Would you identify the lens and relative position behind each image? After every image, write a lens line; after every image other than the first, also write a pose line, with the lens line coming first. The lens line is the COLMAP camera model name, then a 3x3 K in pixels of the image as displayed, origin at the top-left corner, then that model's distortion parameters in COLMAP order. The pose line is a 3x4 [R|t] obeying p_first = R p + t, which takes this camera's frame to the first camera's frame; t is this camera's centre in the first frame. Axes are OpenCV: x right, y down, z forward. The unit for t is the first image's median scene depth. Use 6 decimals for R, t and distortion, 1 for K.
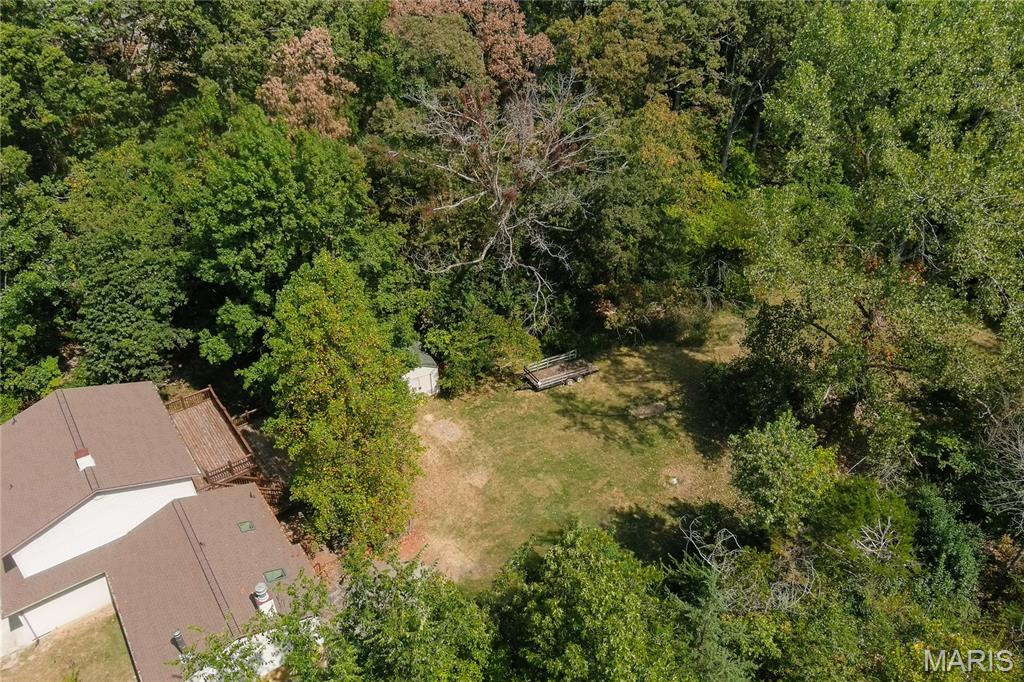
lens RADIAL K [[707.8, 0, 510.6], [0, 707.8, 330.9], [0, 0, 1]] dist [0.038960, -0.036570]
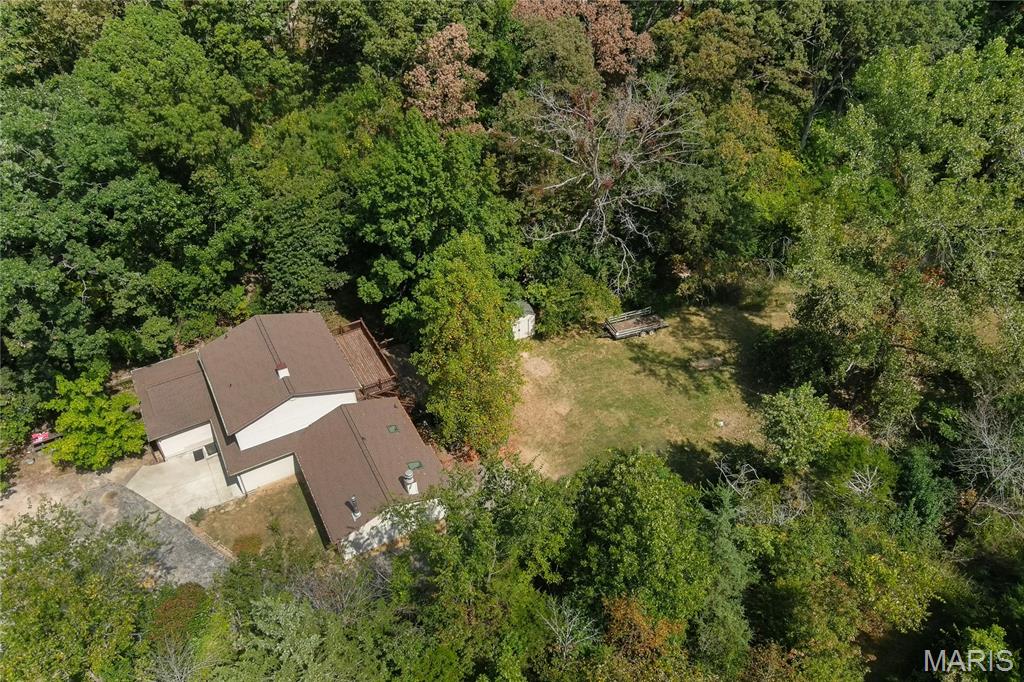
lens RADIAL K [[678.3, 0, 539.8], [0, 678.3, 328.7], [0, 0, 1]] dist [0.009621, -0.000948]
pose [[0.994365, 0.081565, -0.067718, -0.016556], [-0.074415, 0.991984, 0.102129, -0.052853], [0.075505, -0.096514, 0.992464, -0.189229]]
